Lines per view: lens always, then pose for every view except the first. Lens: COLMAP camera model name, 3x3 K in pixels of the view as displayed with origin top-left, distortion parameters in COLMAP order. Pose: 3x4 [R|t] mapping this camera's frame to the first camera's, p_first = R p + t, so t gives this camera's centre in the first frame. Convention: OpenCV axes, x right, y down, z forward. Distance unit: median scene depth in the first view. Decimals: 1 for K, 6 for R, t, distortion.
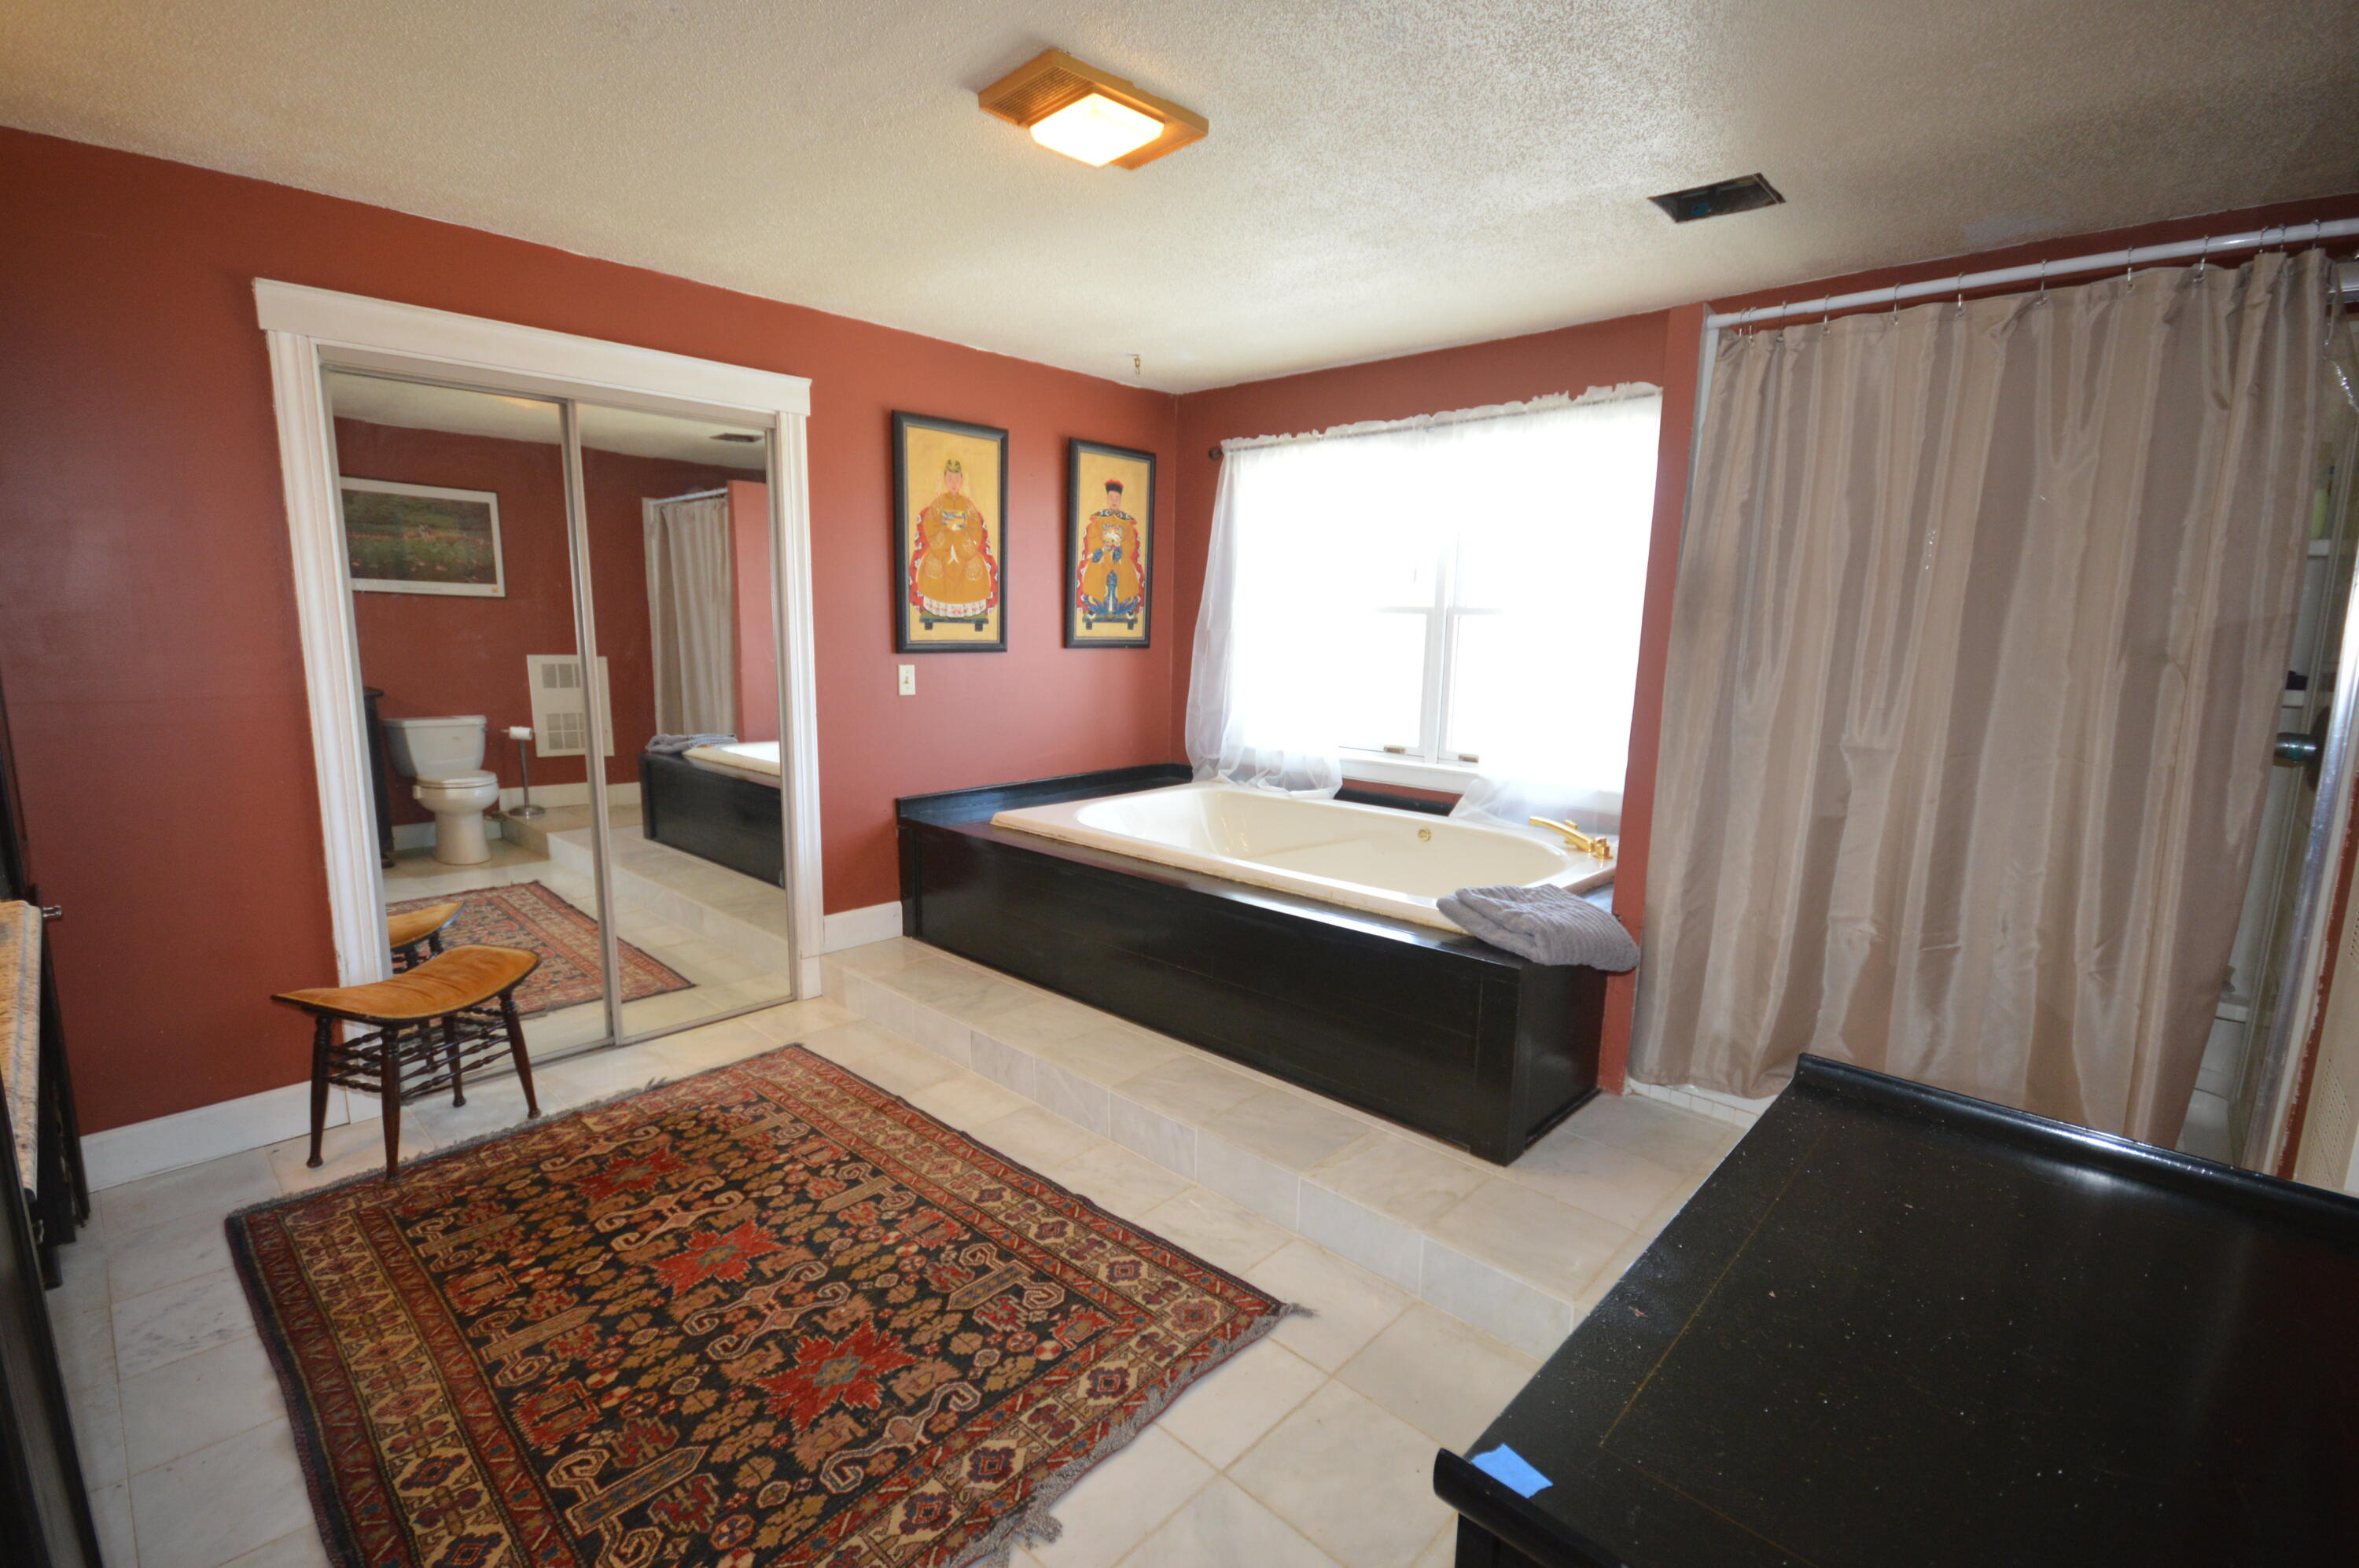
lens RADIAL K [[1047.6, 0, 1175.9], [0, 1047.6, 791.4], [0, 0, 1]] dist [0.002540, -0.000038]
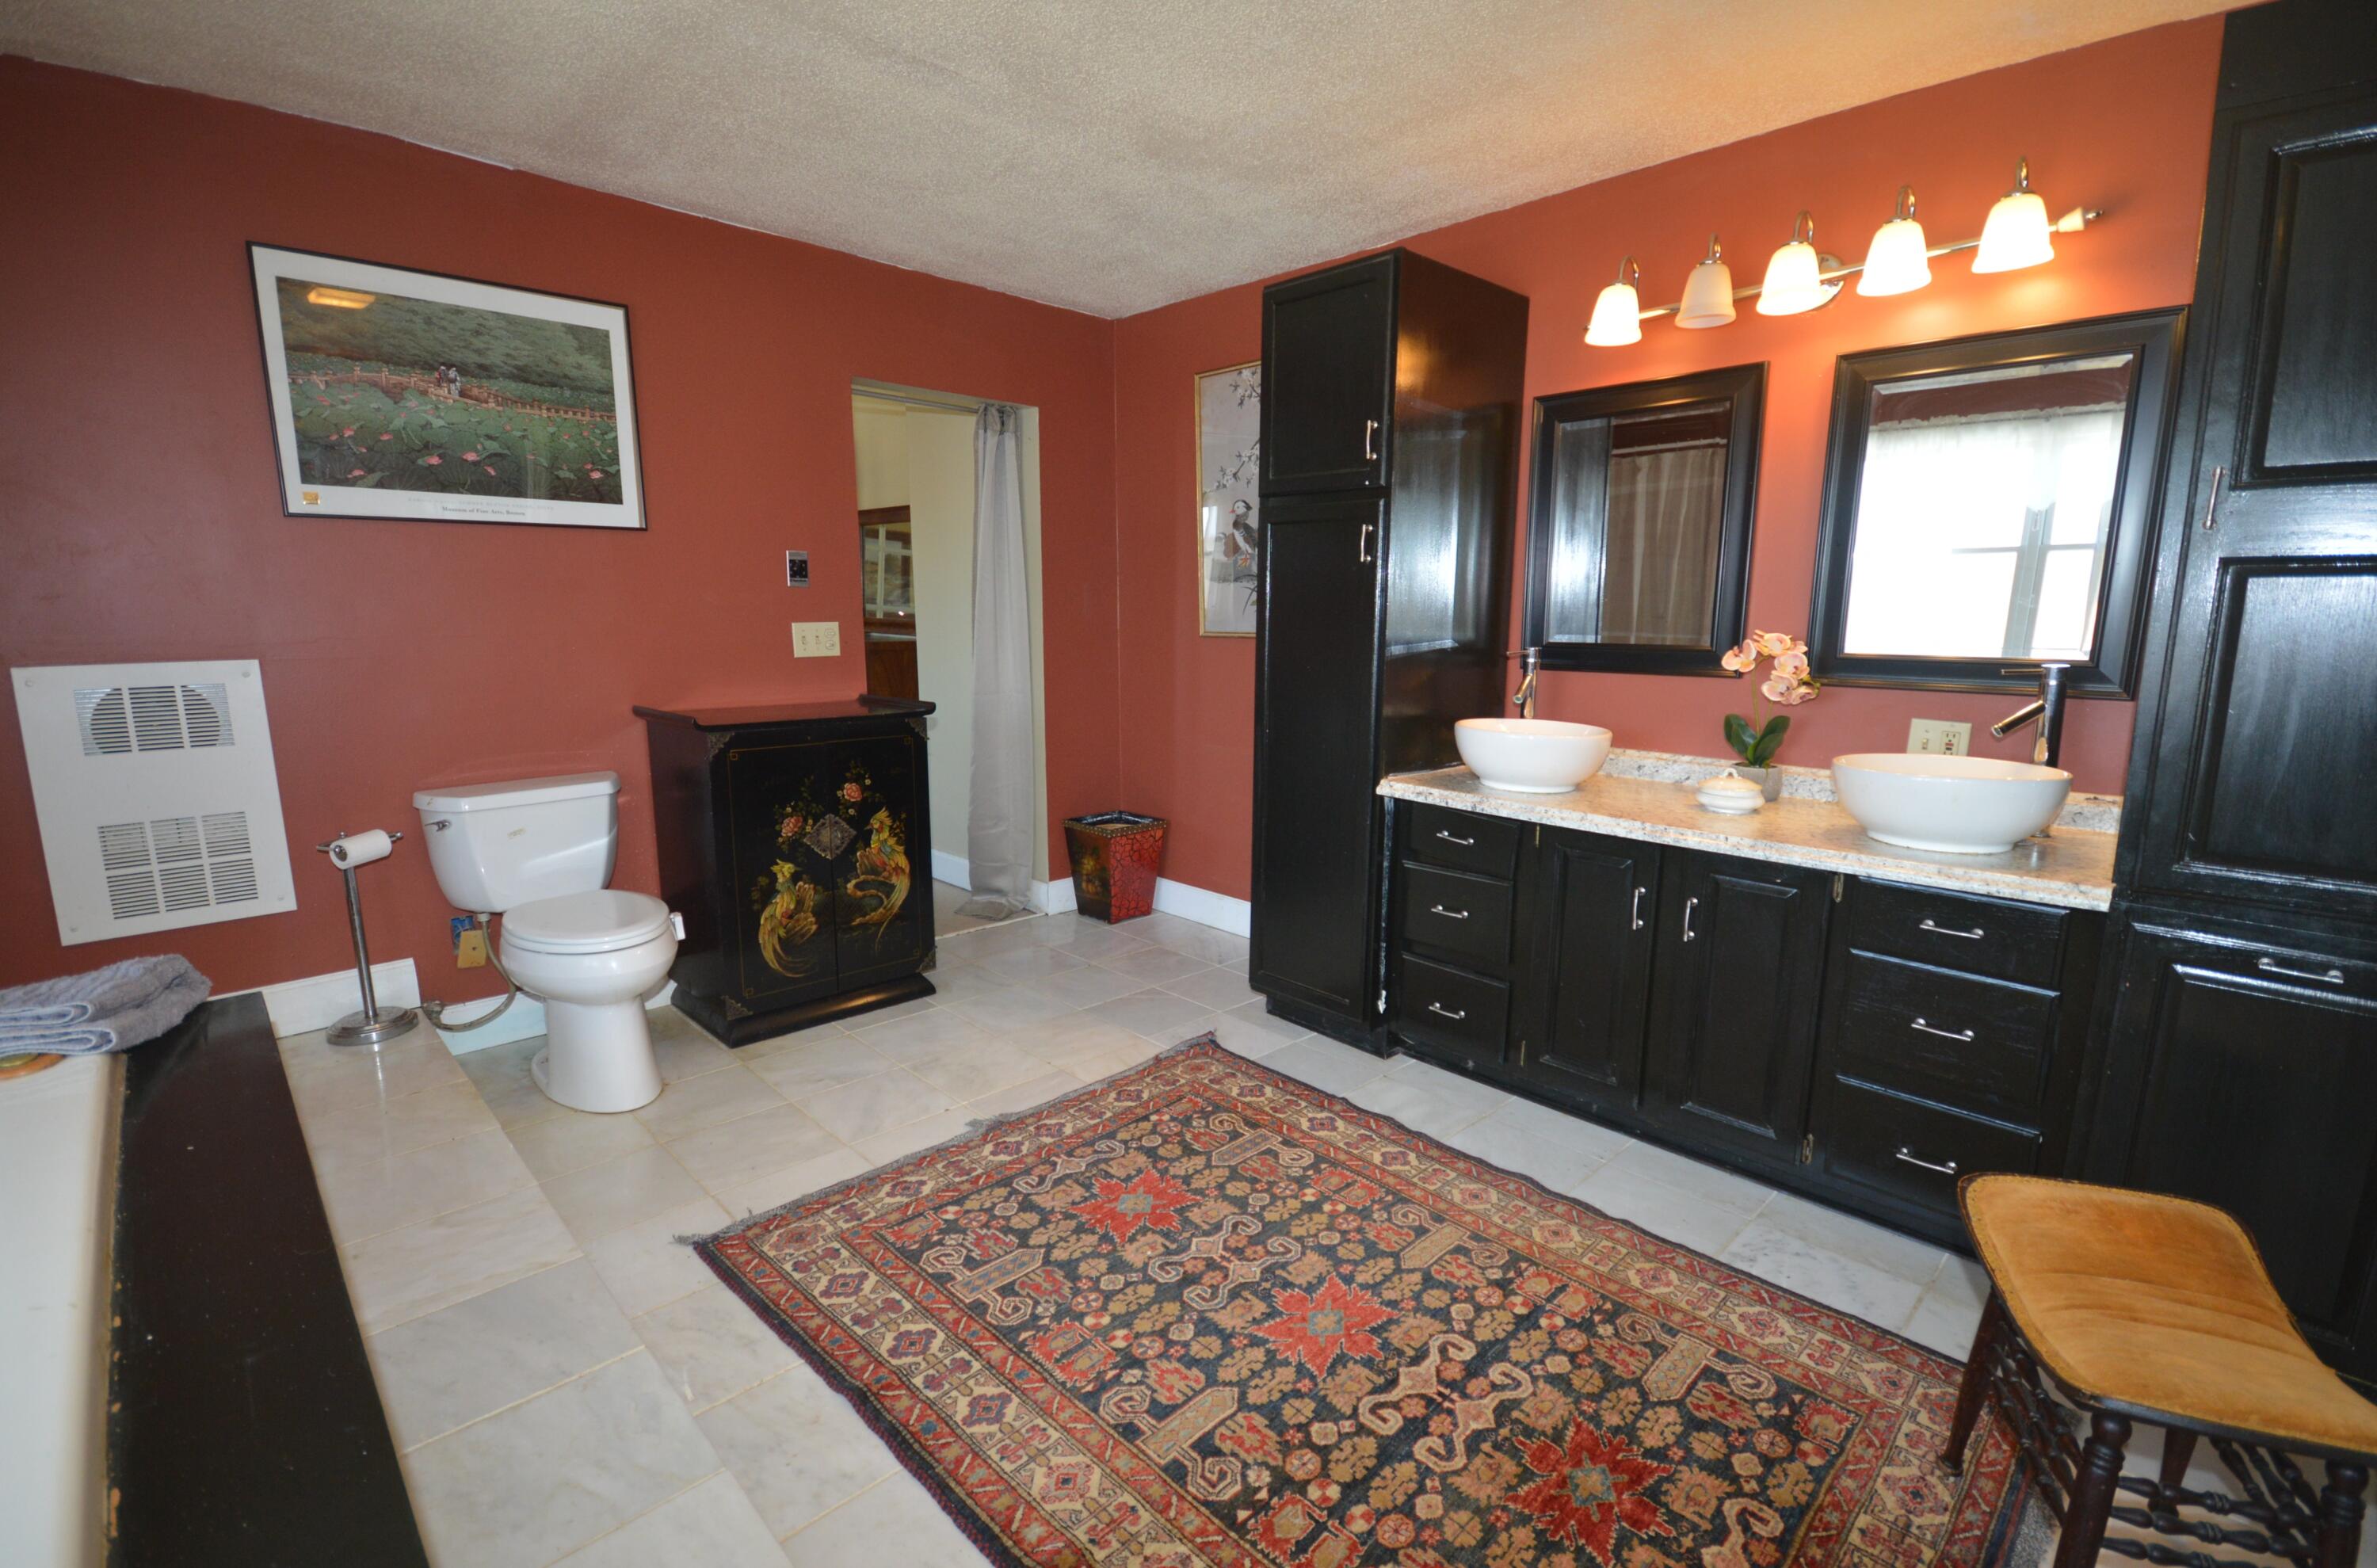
lens RADIAL K [[1055.6, 0, 1192.8], [0, 1055.6, 782.2], [0, 0, 1]] dist [0.002540, -0.000038]
pose [[-0.998970, -0.028913, 0.034978, -0.377098], [-0.016094, 0.946386, 0.322638, -0.239858], [-0.042432, 0.321743, -0.945876, 1.777384]]
